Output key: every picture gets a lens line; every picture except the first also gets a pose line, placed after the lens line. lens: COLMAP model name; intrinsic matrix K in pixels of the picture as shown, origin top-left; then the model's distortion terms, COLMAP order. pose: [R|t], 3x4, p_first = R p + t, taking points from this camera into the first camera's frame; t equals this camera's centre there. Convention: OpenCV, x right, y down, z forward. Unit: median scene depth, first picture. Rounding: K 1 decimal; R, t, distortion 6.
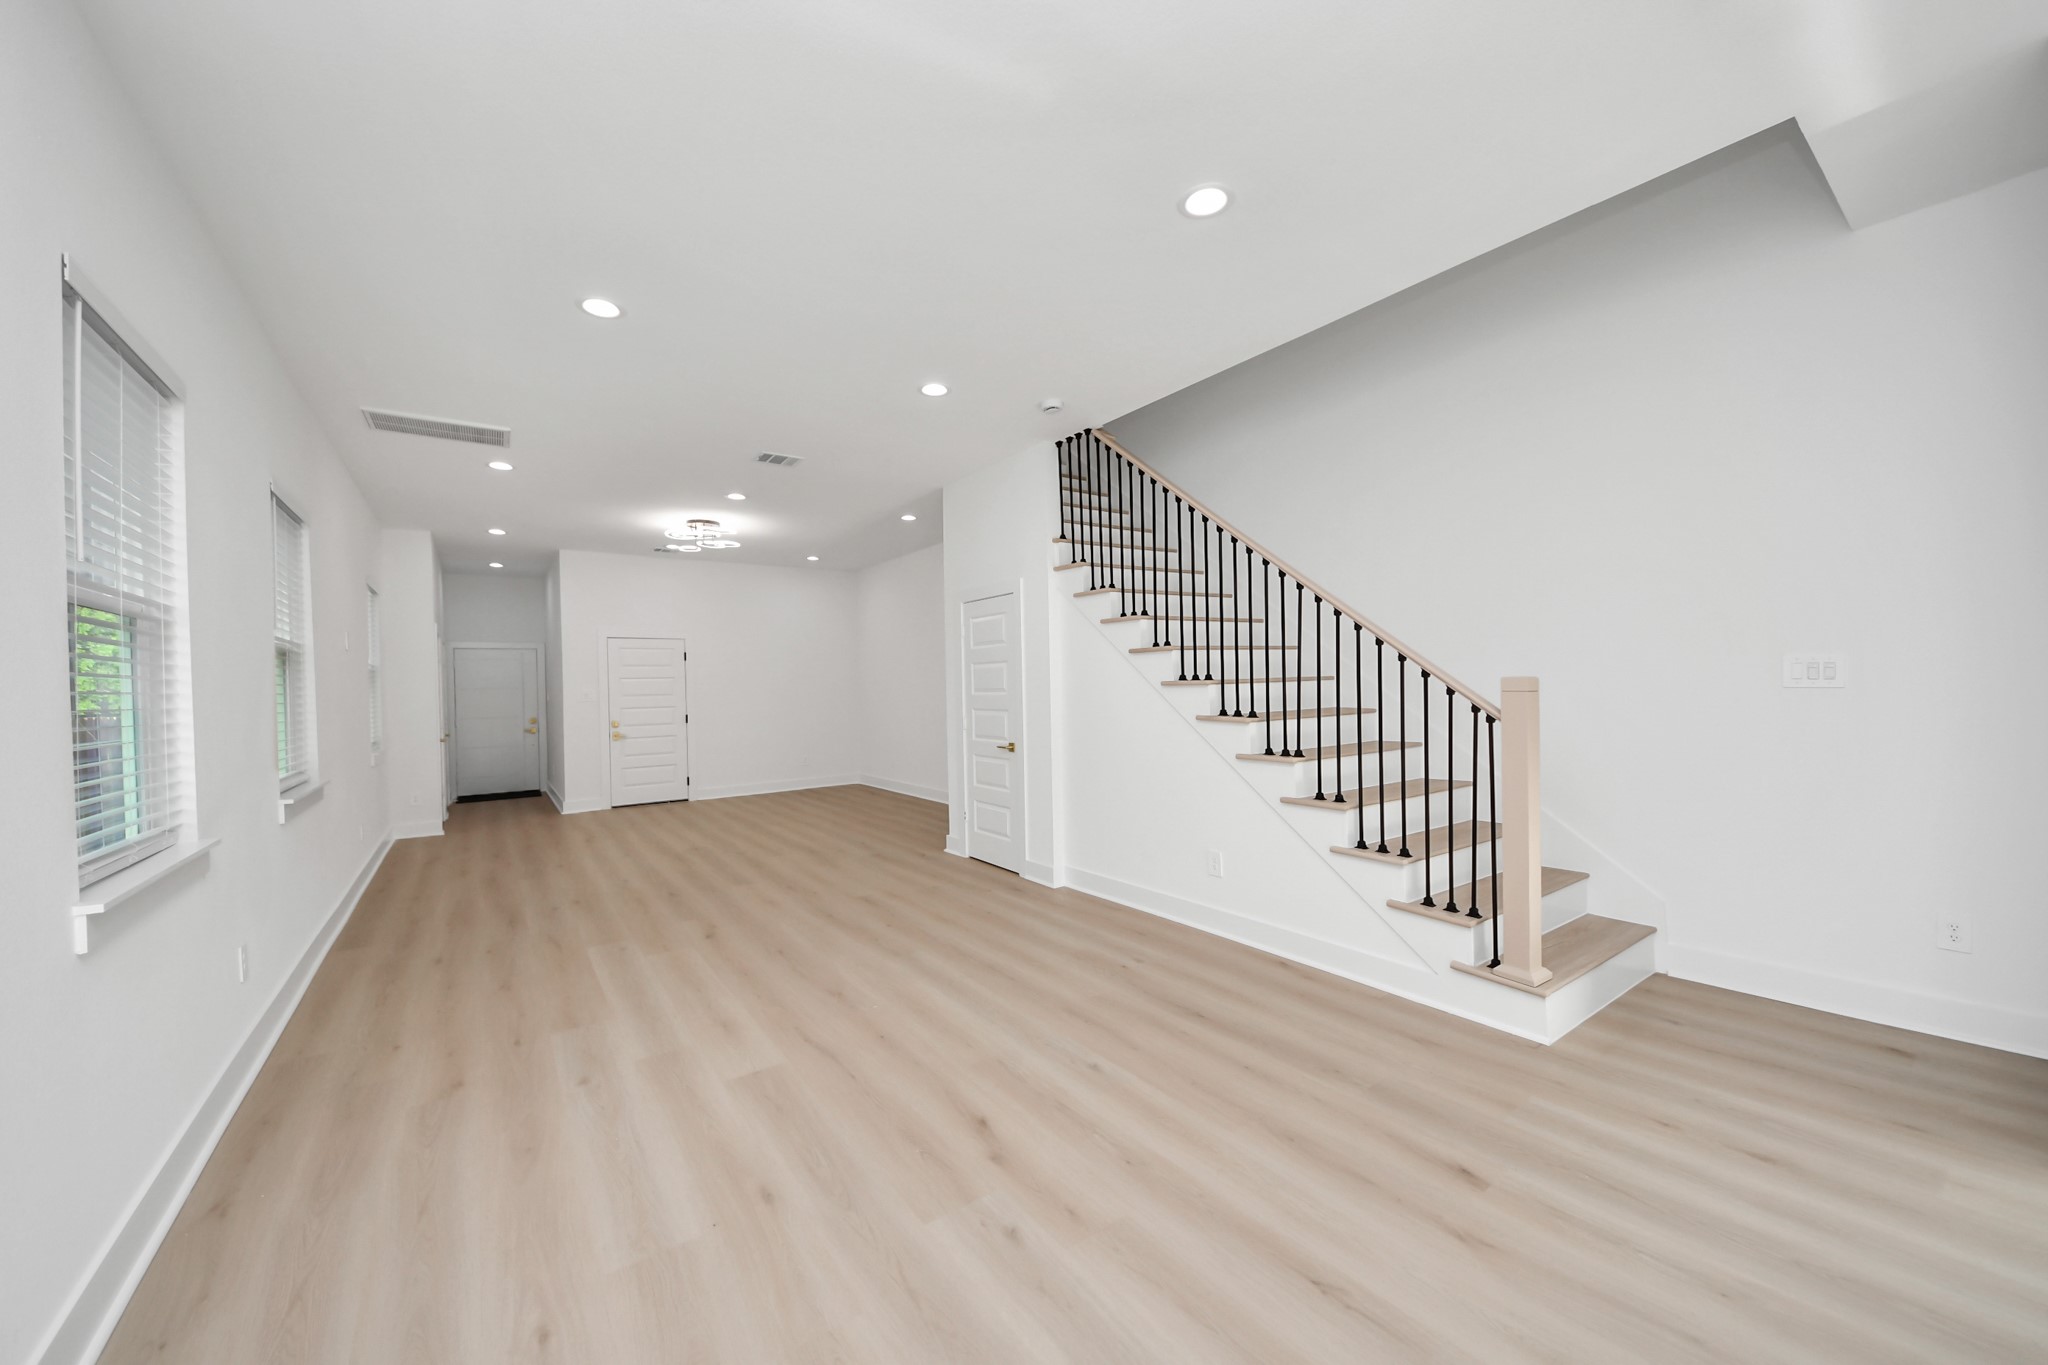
lens RADIAL K [[724.4, 0, 1021.9], [0, 724.4, 687.6], [0, 0, 1]] dist [0.022559, -0.017582]
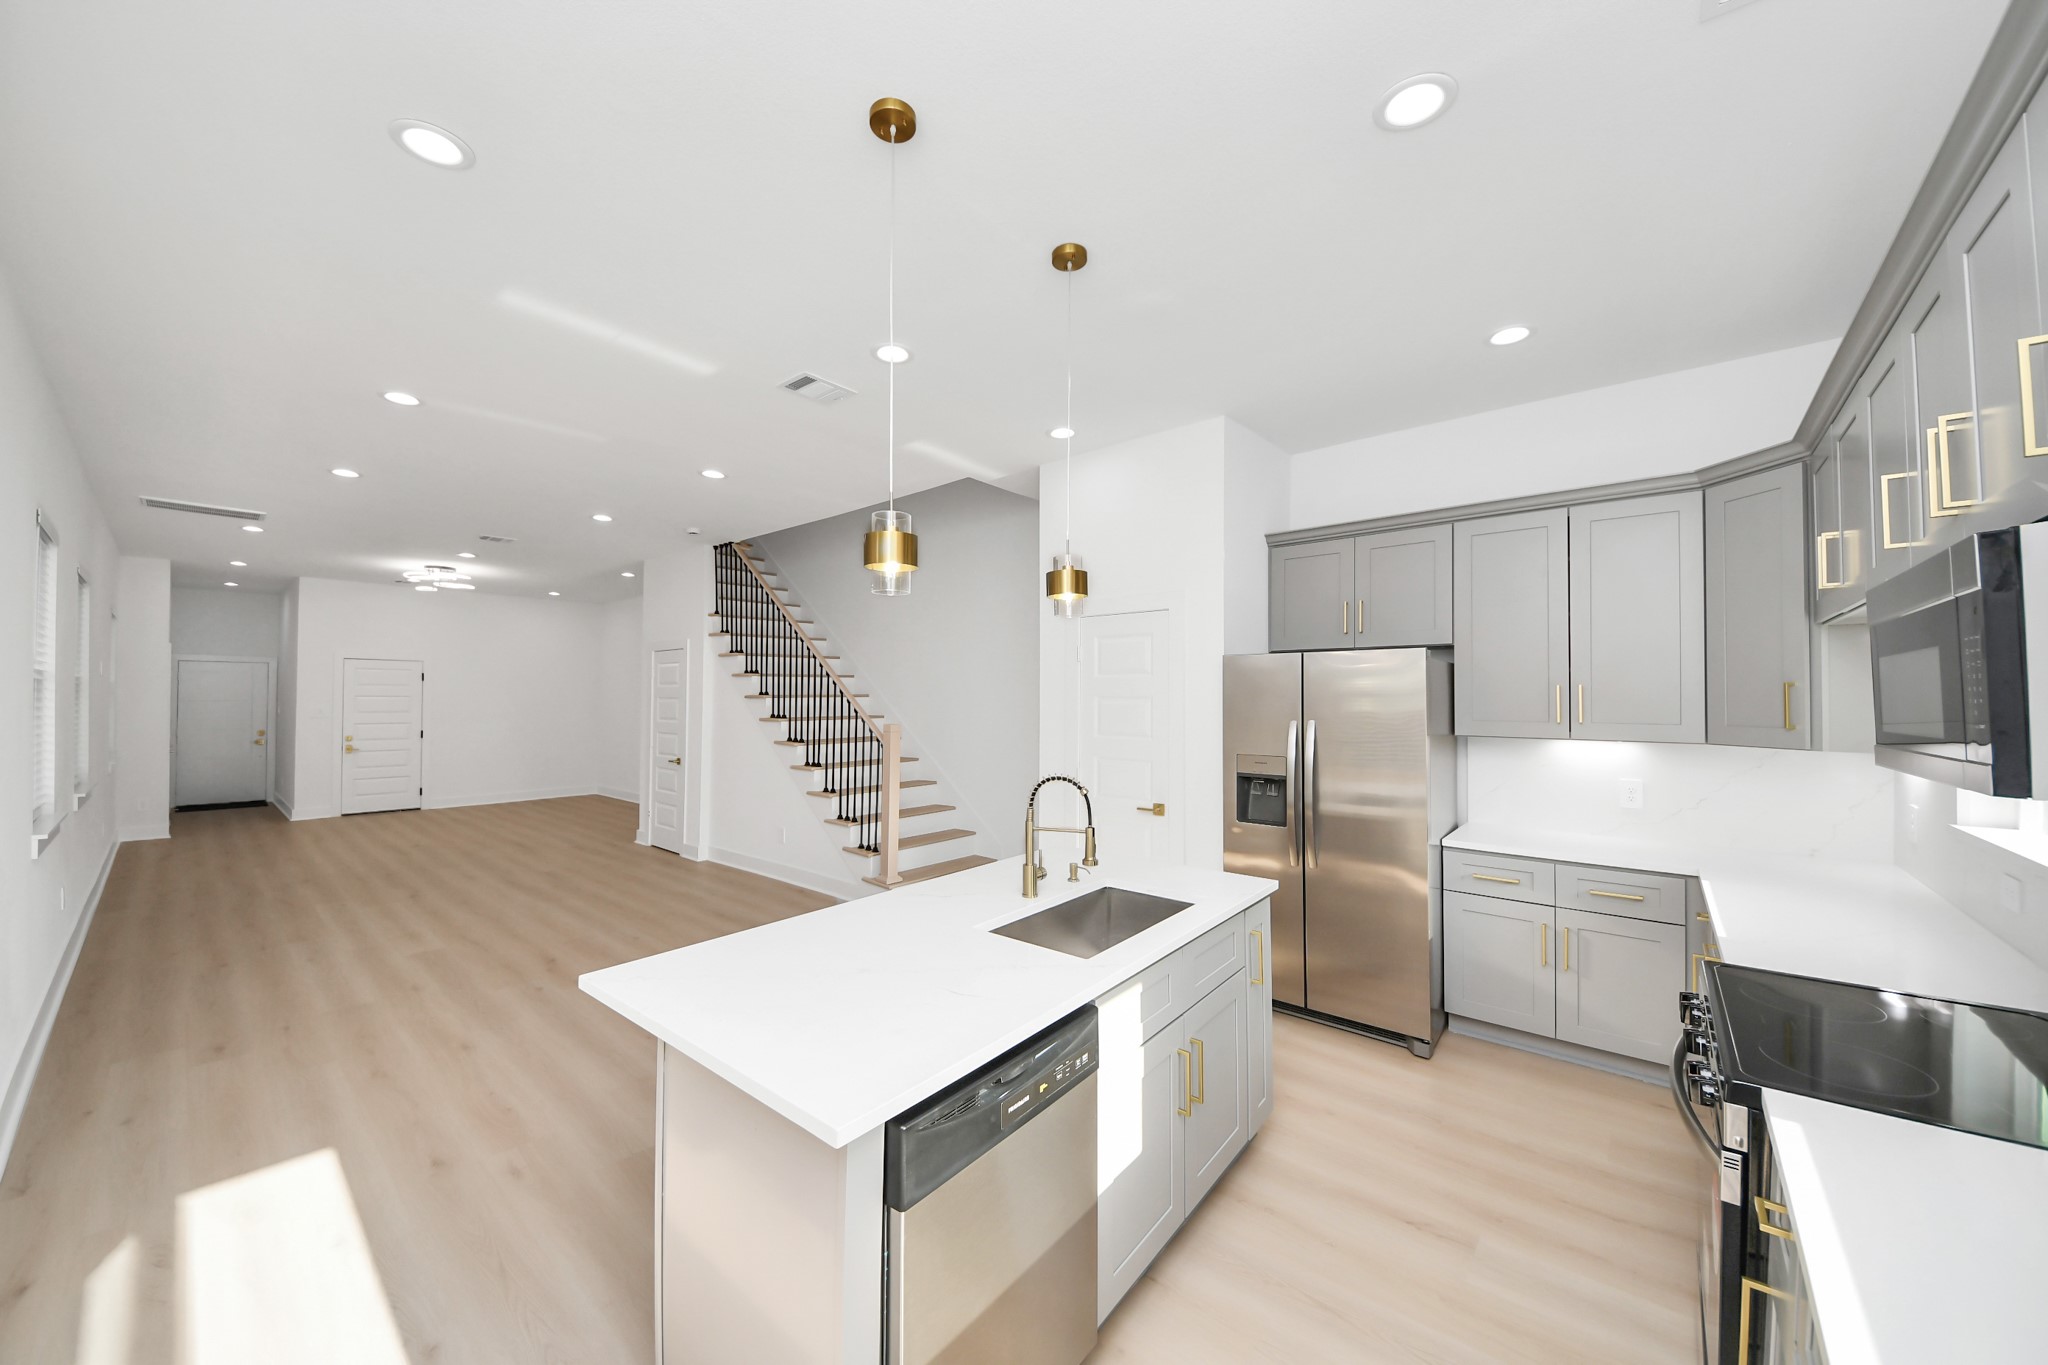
lens RADIAL K [[739.6, 0, 1001.0], [0, 739.6, 683.5], [0, 0, 1]] dist [0.012387, -0.015649]
pose [[0.978614, 0.025155, 0.204160, 0.310555], [-0.020015, 0.999430, -0.027200, -0.040593], [-0.204728, 0.022532, 0.978560, -0.522269]]
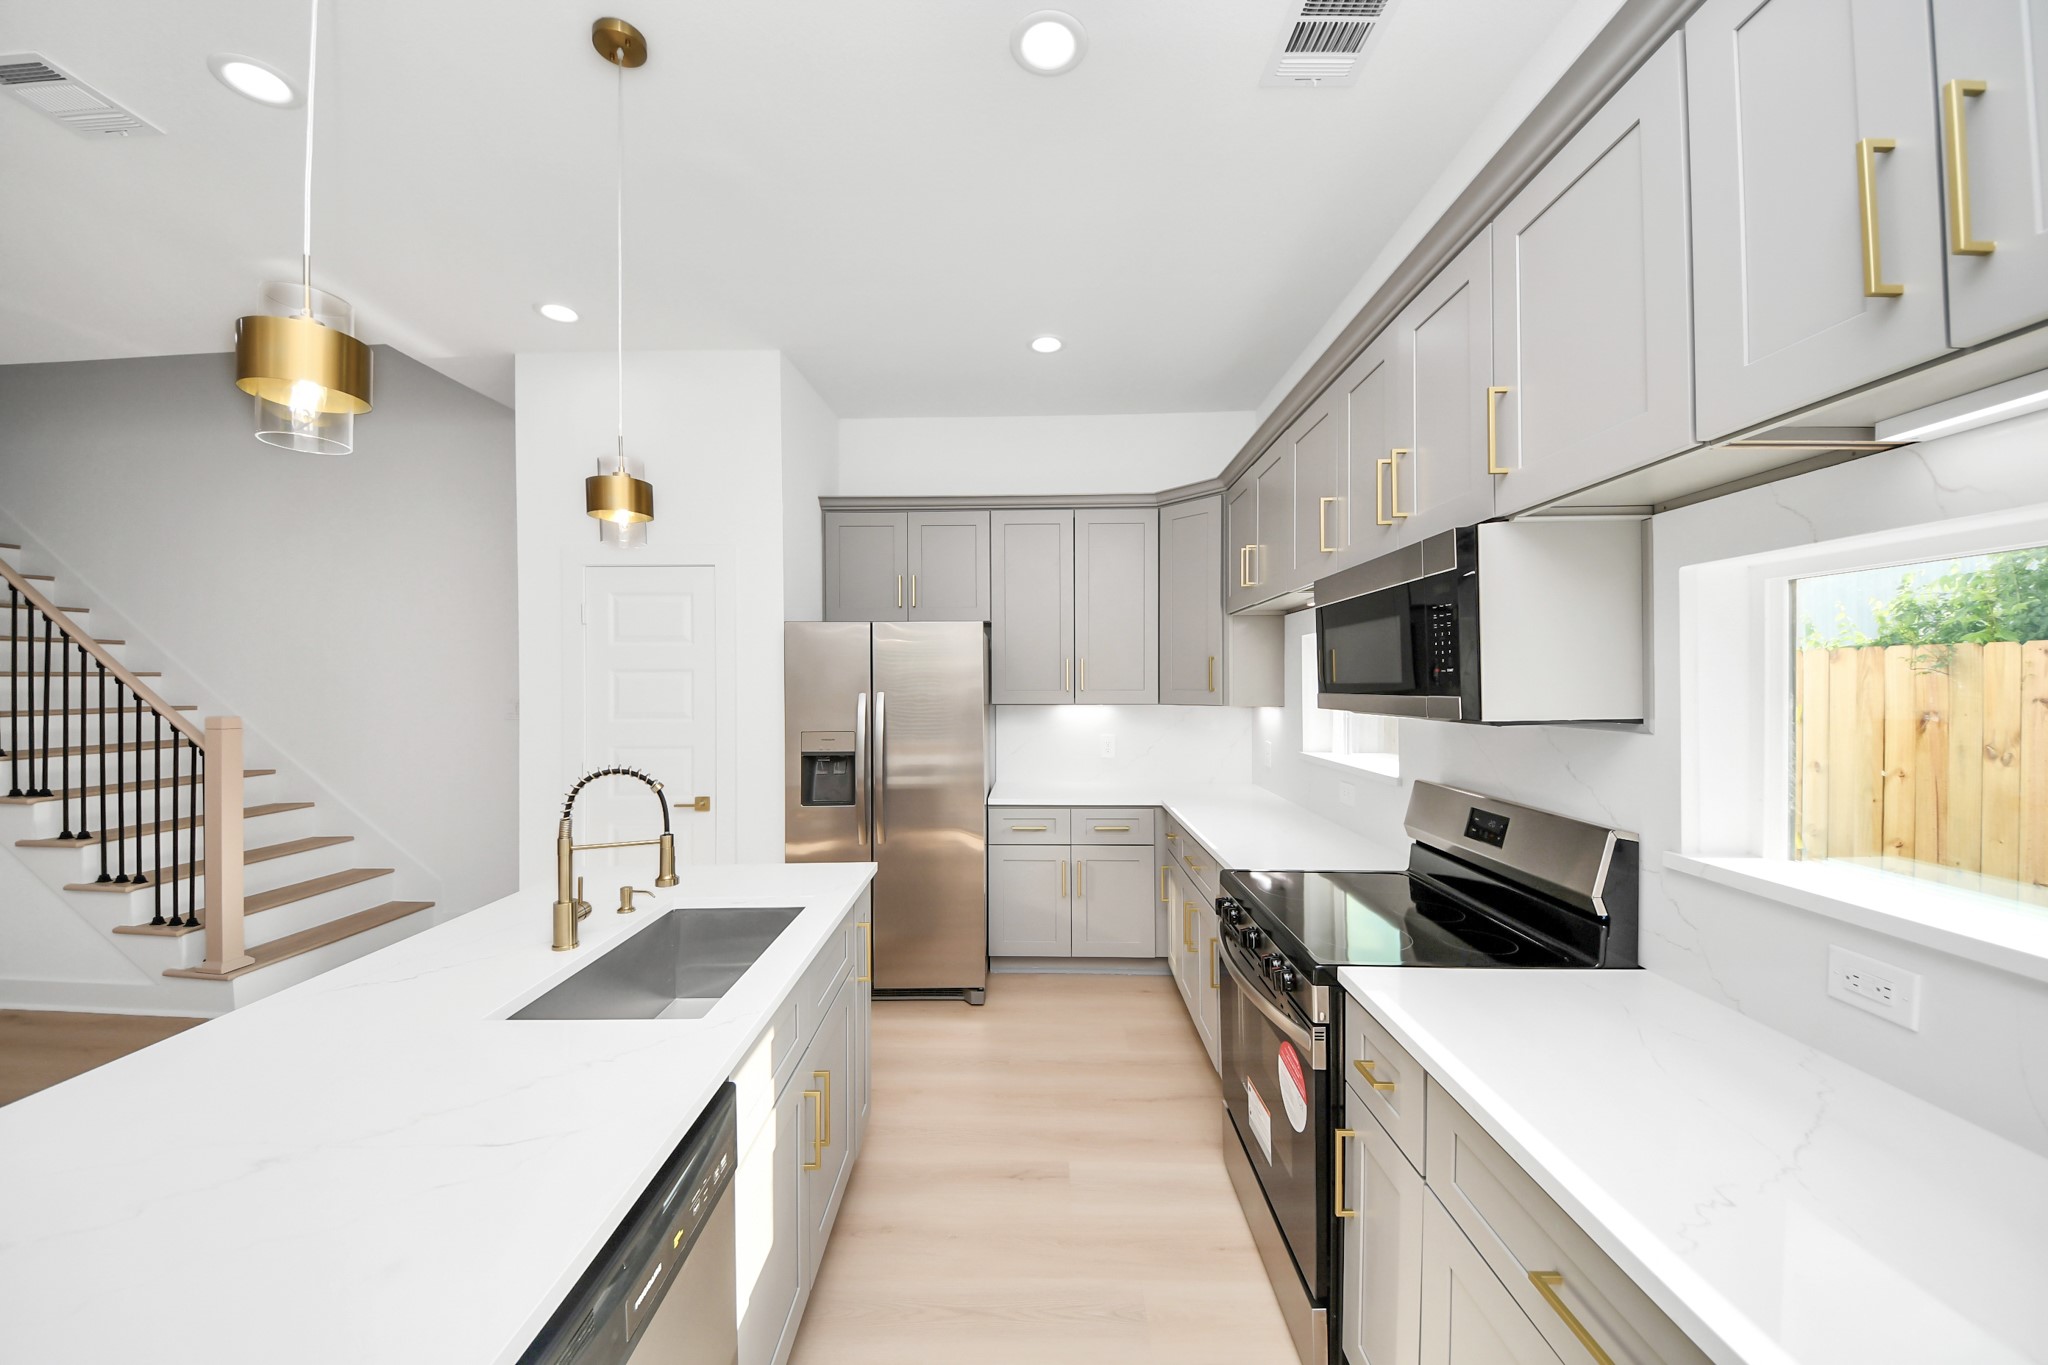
lens RADIAL K [[724.4, 0, 1021.9], [0, 724.4, 687.6], [0, 0, 1]] dist [0.022559, -0.017582]
pose [[0.608929, 0.010843, 0.793151, 0.295566], [-0.001813, 0.999923, -0.012278, -0.027850], [-0.793223, 0.006038, 0.608902, -0.411244]]
